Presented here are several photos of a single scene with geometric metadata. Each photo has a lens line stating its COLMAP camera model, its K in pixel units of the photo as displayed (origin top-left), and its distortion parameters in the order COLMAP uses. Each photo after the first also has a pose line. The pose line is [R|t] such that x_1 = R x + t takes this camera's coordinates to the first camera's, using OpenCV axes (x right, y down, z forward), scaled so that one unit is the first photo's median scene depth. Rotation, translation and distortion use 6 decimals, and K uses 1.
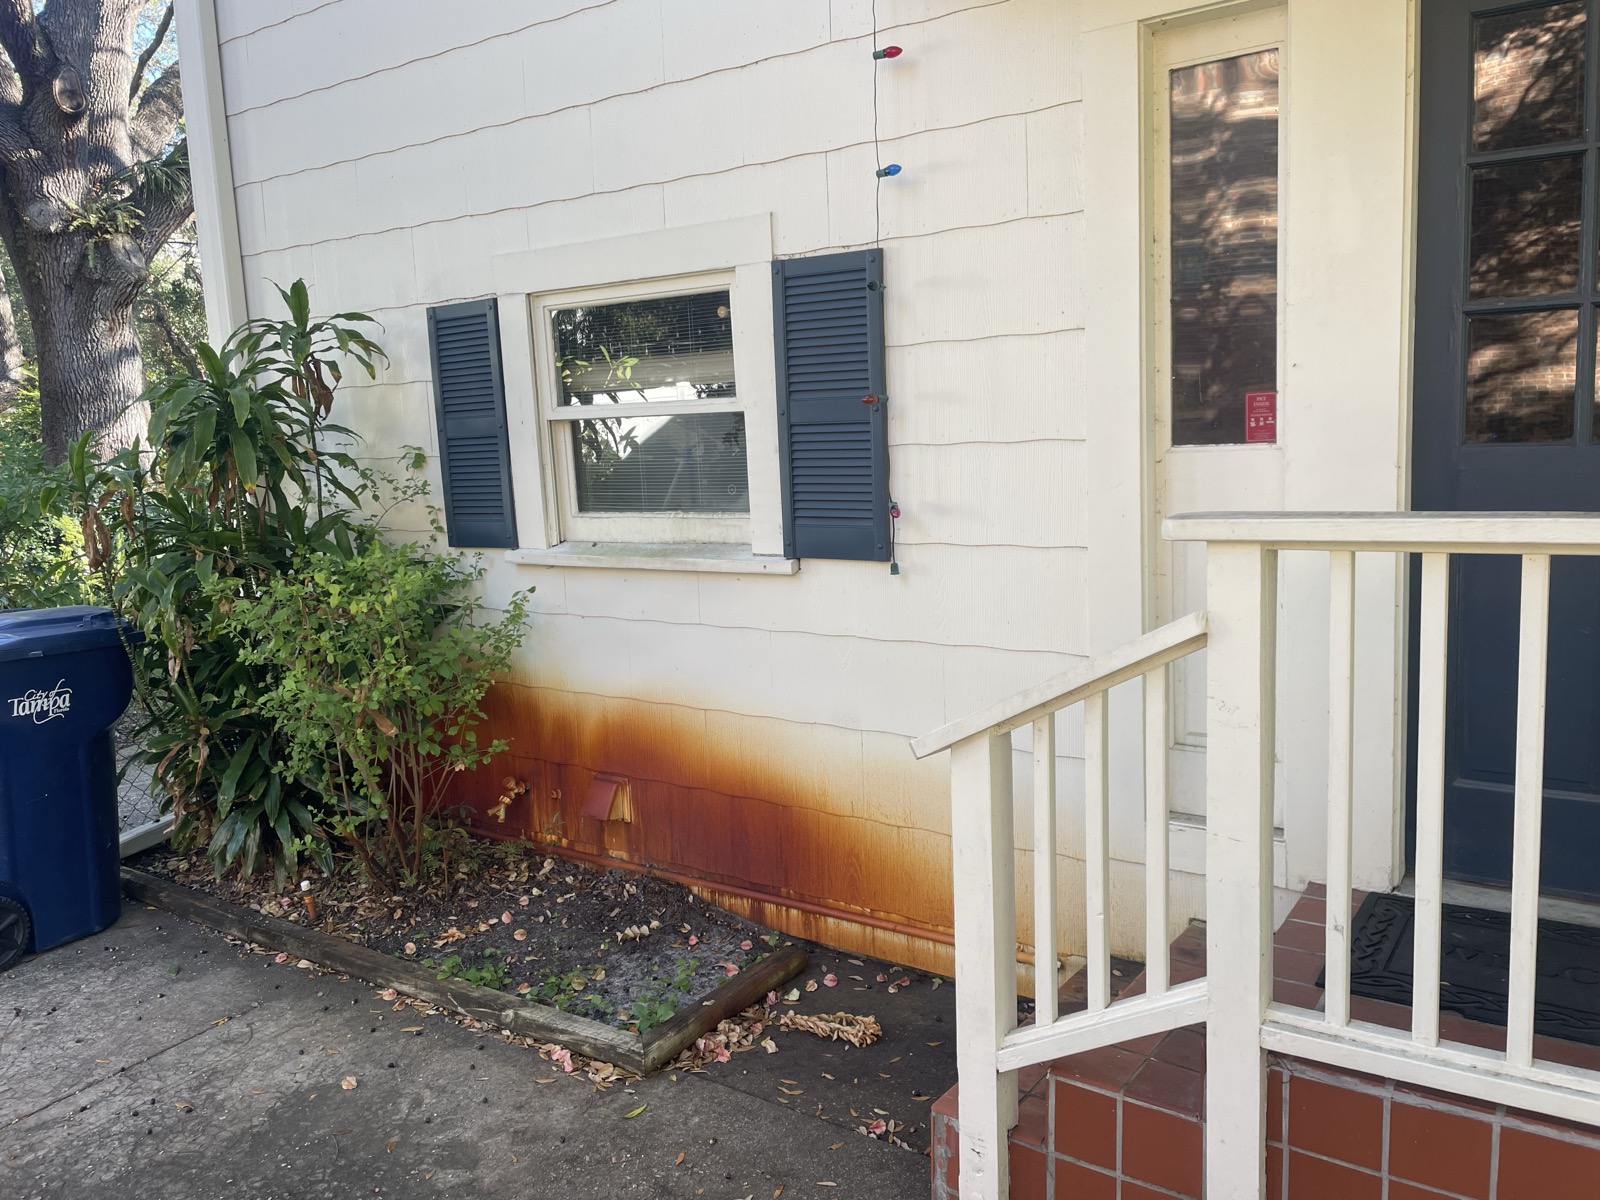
lens RADIAL K [[1204.3, 0, 799.5], [0, 1204.3, 555.0], [0, 0, 1]] dist [0.096531, -0.122535]
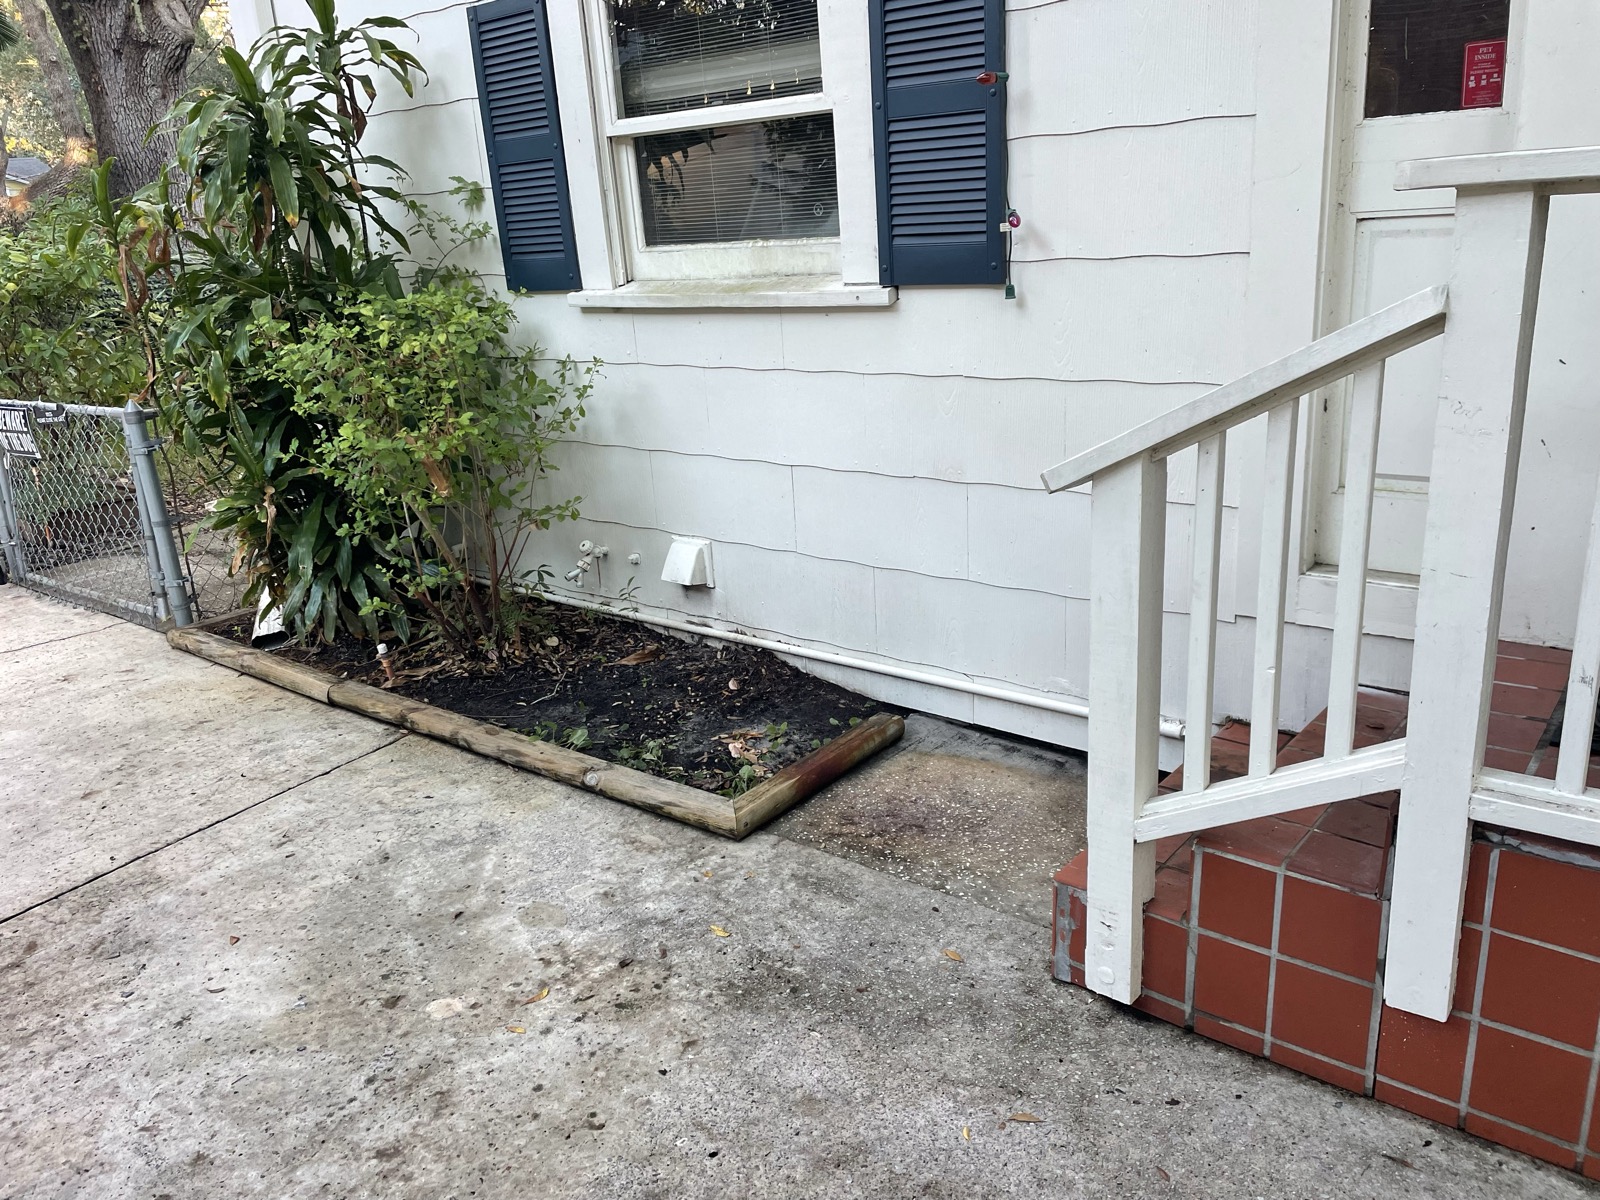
lens RADIAL K [[1204.3, 0, 799.5], [0, 1204.3, 555.0], [0, 0, 1]] dist [0.096531, -0.122535]
pose [[0.997789, -0.004199, -0.066331, -0.013229], [0.015542, 0.985073, 0.171433, 0.042106], [0.064621, -0.172085, 0.982960, 0.101899]]
